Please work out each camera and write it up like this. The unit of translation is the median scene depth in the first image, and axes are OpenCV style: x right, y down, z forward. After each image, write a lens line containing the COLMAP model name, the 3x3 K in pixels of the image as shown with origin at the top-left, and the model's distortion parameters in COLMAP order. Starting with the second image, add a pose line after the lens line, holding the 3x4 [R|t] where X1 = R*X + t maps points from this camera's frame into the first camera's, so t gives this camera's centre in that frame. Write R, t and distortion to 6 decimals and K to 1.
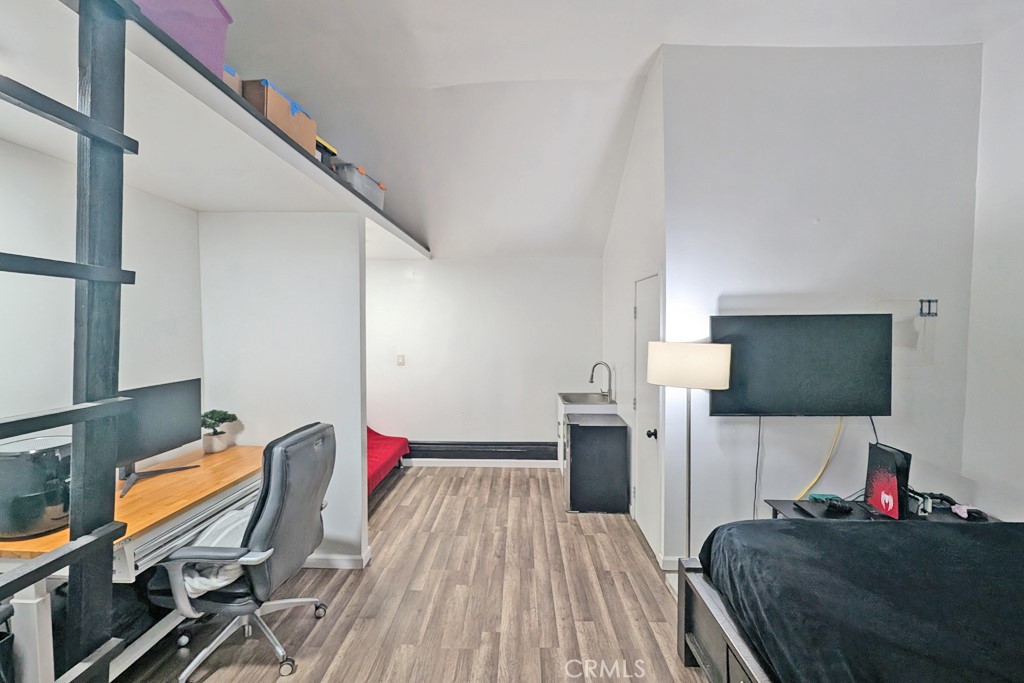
lens RADIAL K [[426.4, 0, 511.7], [0, 426.4, 333.2], [0, 0, 1]] dist [-0.000473, -0.000749]
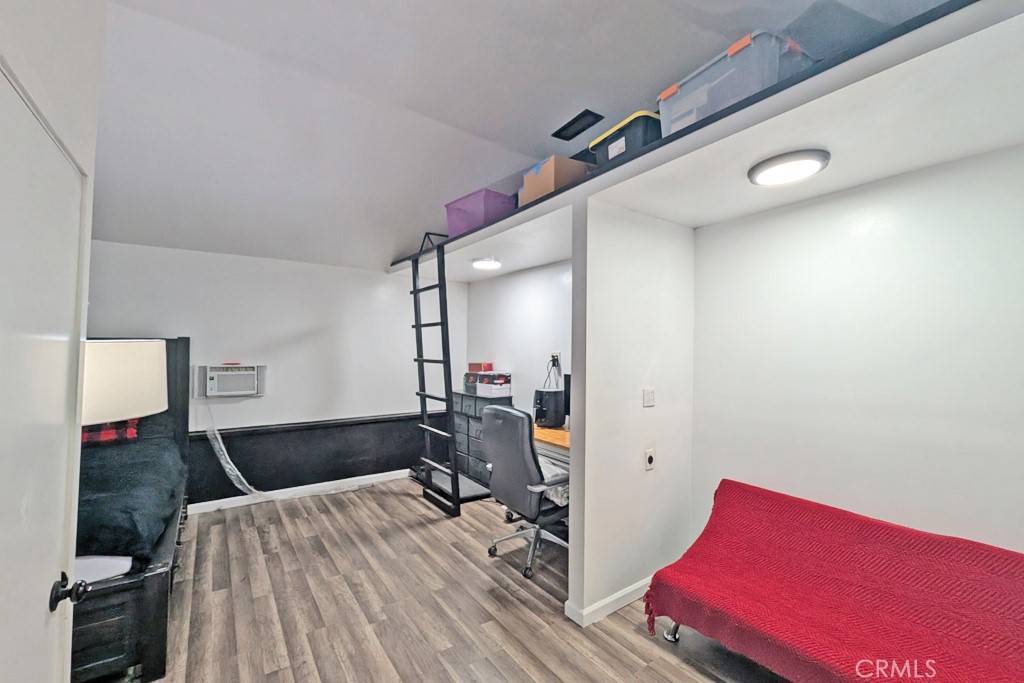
lens RADIAL K [[426.4, 0, 514.0], [0, 426.4, 341.0], [0, 0, 1]] dist [-0.000473, -0.000749]
pose [[-0.804313, -0.025966, -0.593639, 0.311534], [-0.018915, 0.999657, -0.018099, 0.024305], [0.593905, -0.003328, -0.804528, 1.962464]]
